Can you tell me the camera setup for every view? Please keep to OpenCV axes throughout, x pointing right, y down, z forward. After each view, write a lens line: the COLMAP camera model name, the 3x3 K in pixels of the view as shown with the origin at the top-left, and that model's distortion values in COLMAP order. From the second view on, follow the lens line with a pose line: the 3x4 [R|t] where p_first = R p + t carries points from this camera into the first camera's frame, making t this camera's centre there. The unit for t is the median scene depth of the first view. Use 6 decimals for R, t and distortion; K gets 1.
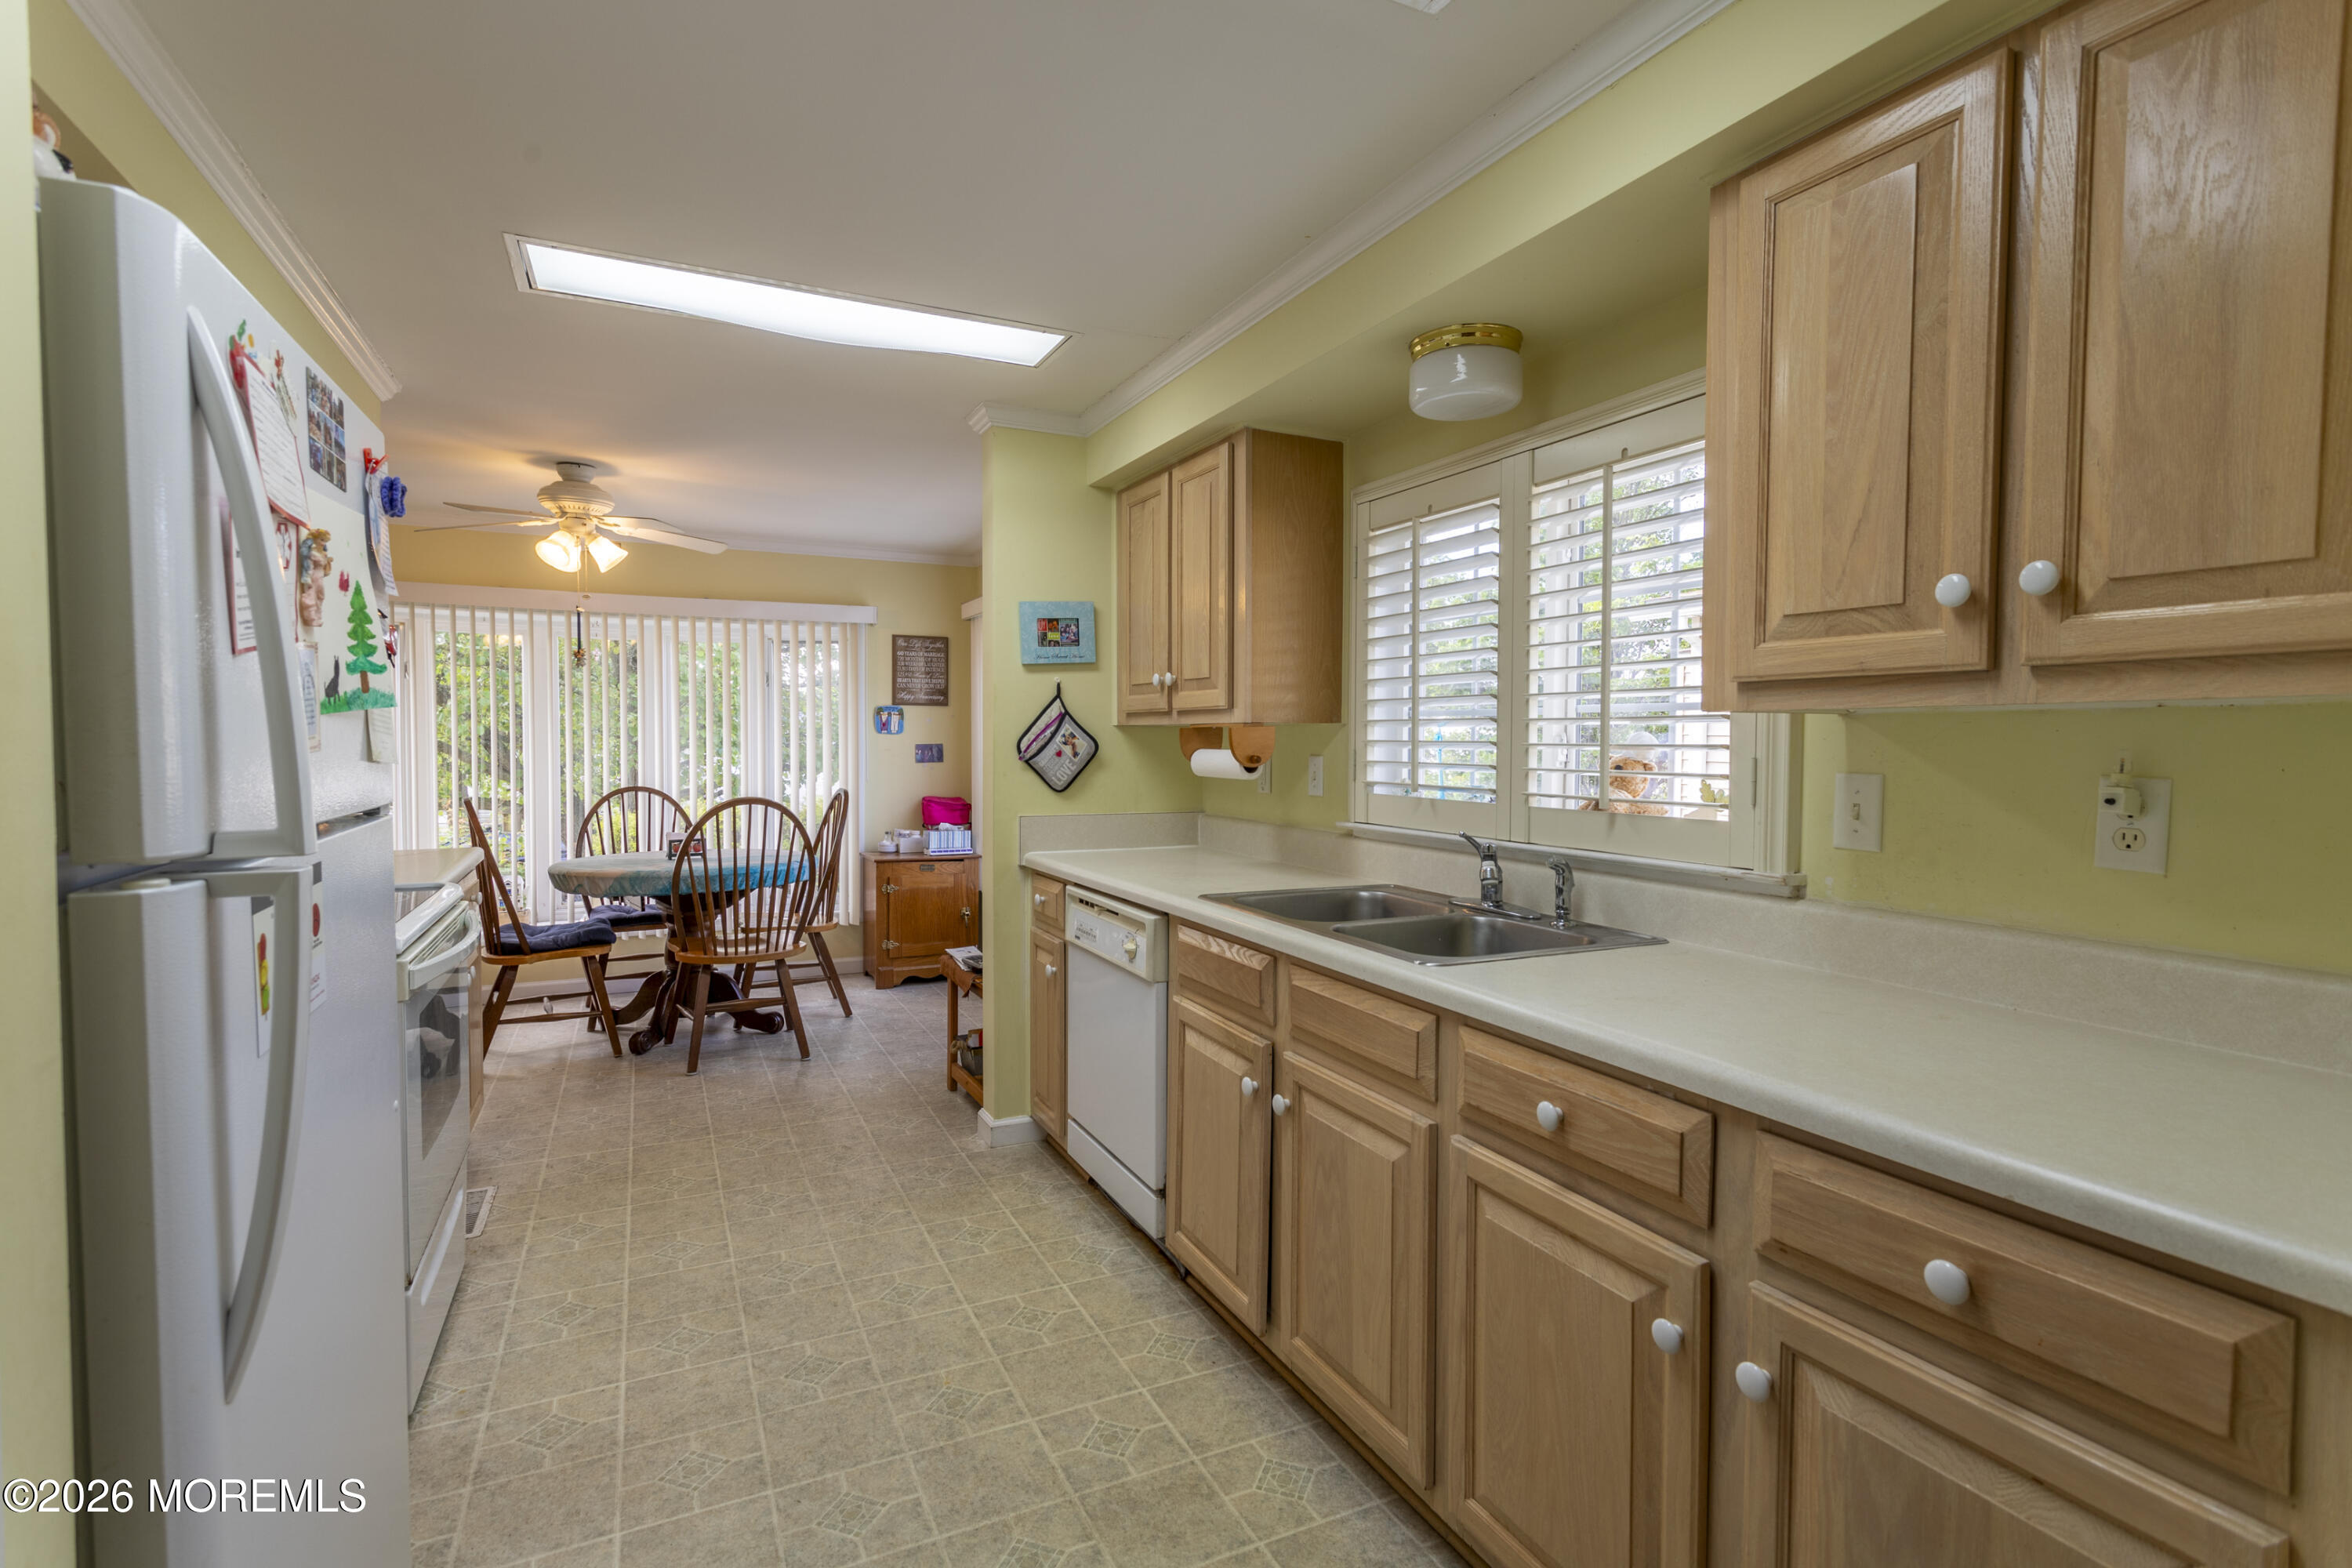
lens RADIAL K [[1134.1, 0, 1170.7], [0, 1134.1, 776.9], [0, 0, 1]] dist [0.004788, 0.001858]
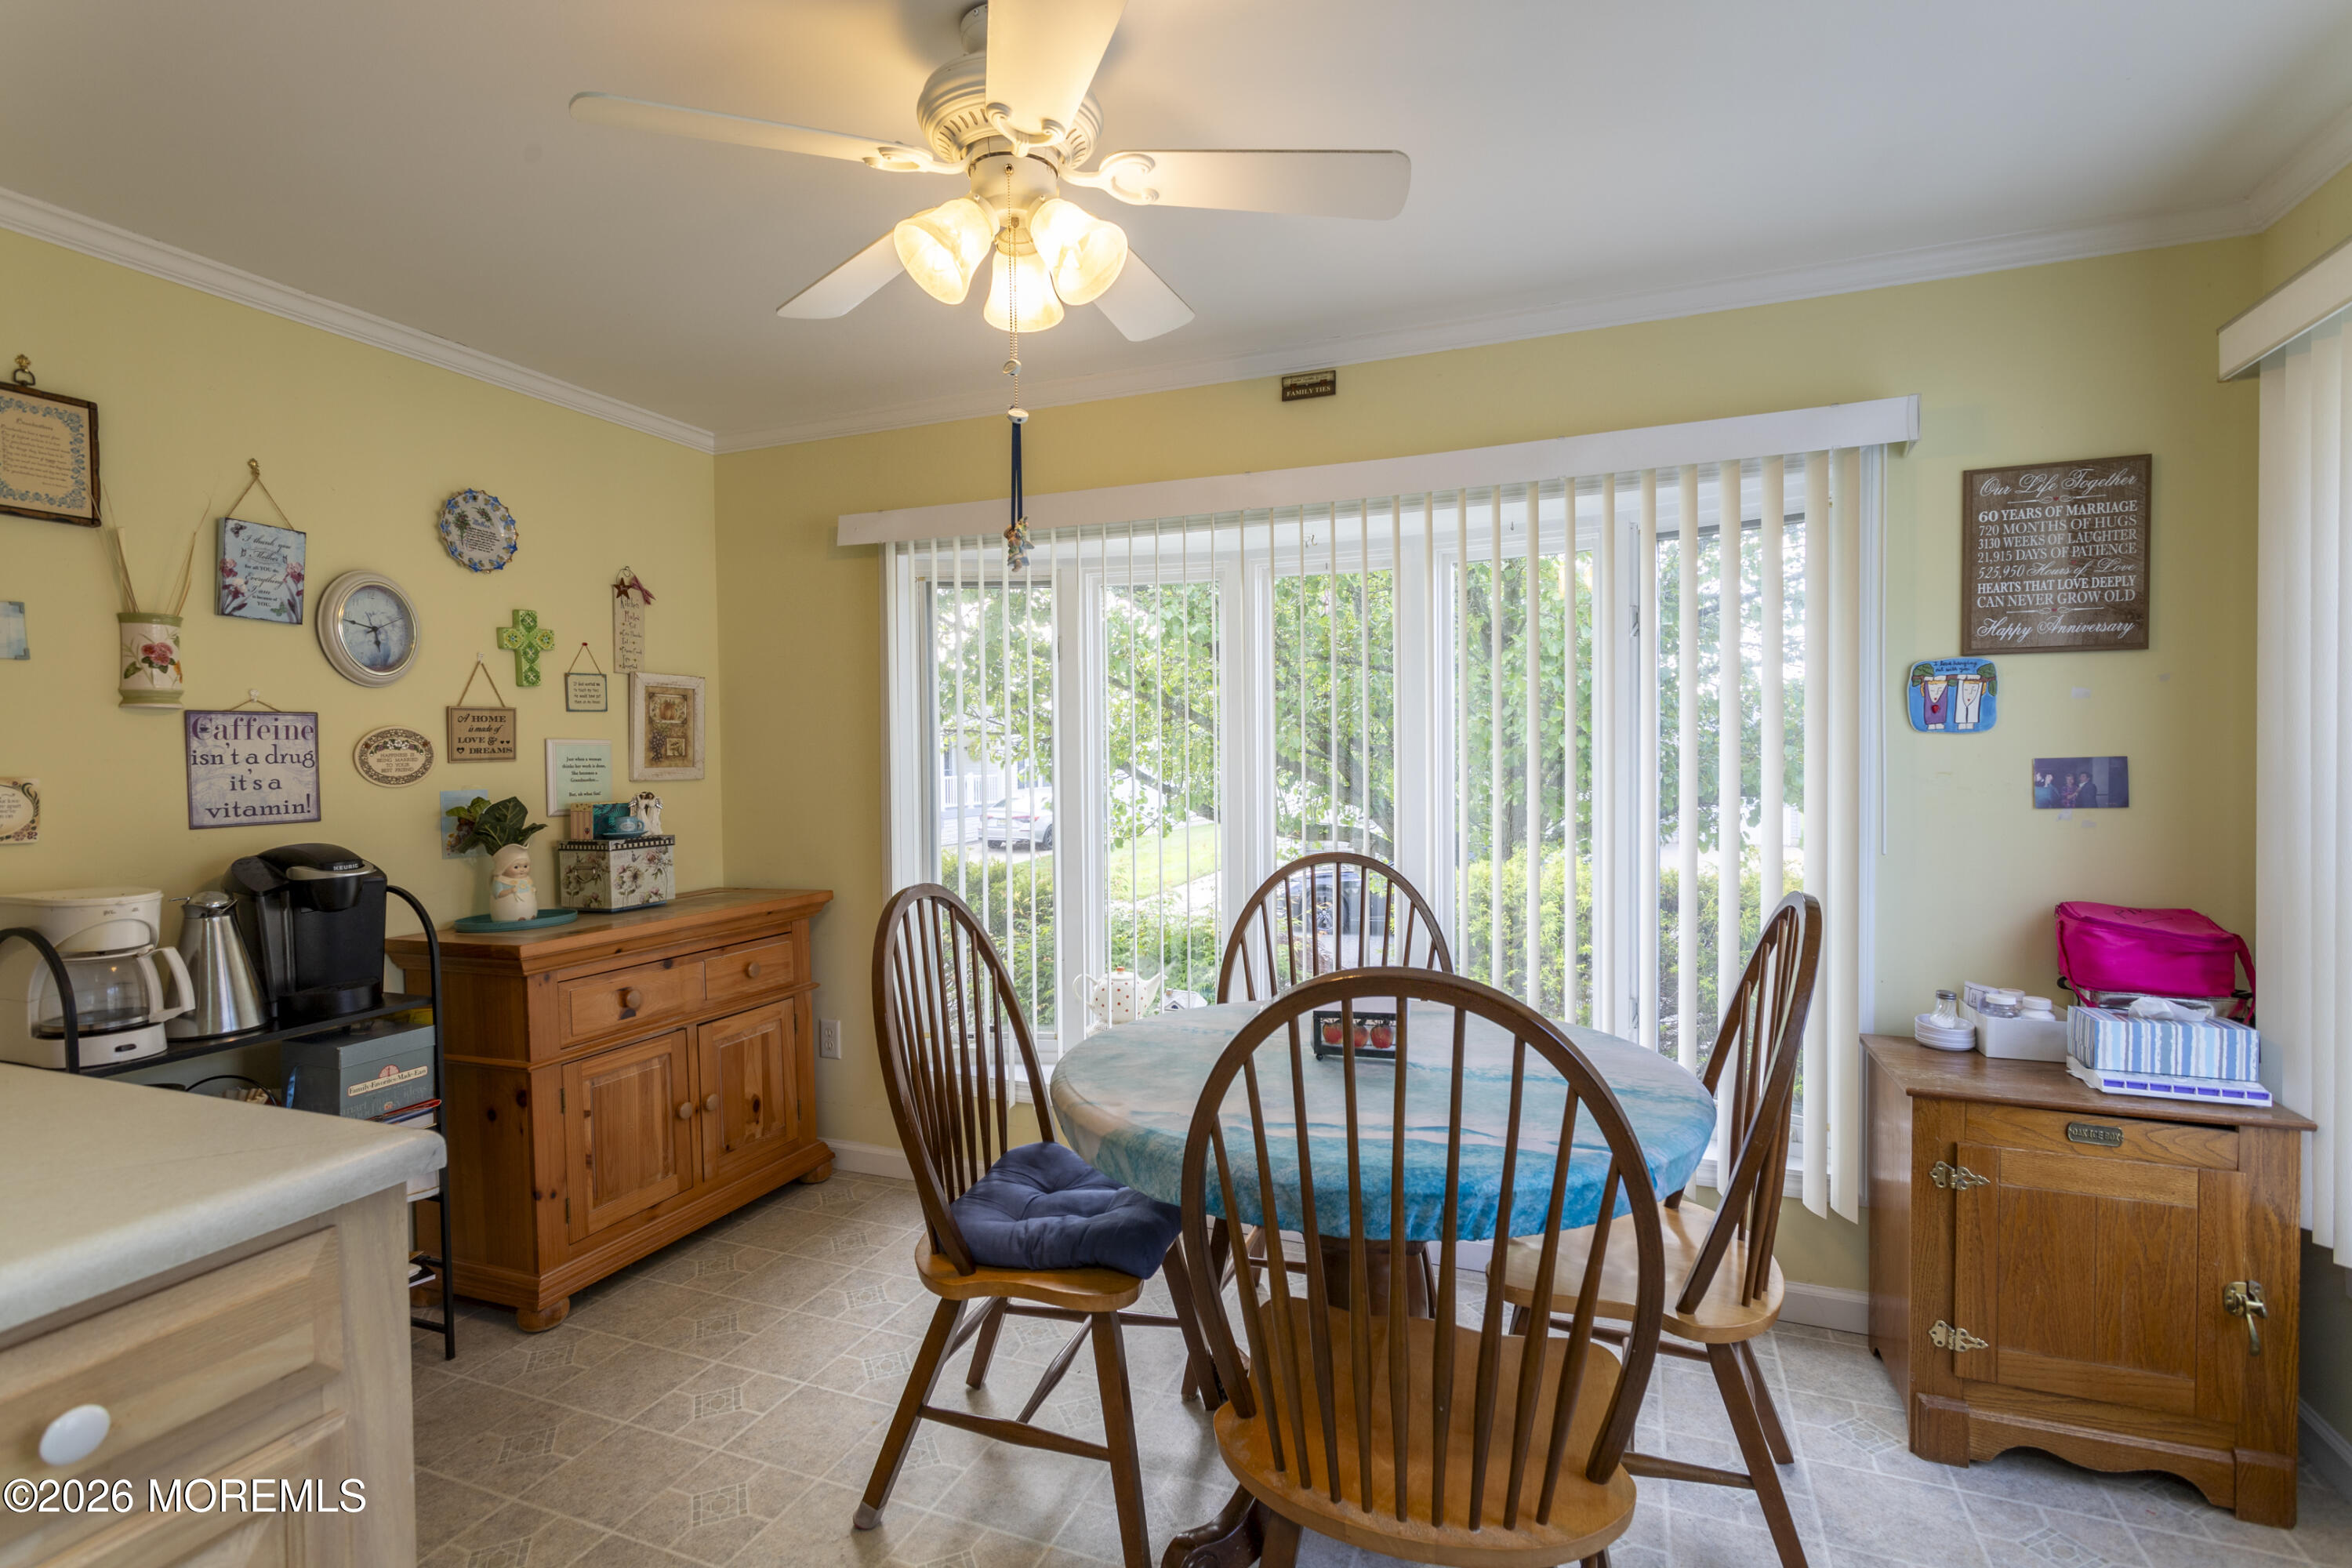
lens RADIAL K [[1134.1, 0, 1170.7], [0, 1134.1, 776.9], [0, 0, 1]] dist [0.004788, 0.001858]
pose [[0.684795, 0.004385, -0.728722, -0.150730], [-0.010057, 0.999944, -0.003433, -0.019166], [0.728666, 0.009679, 0.684801, 0.553220]]
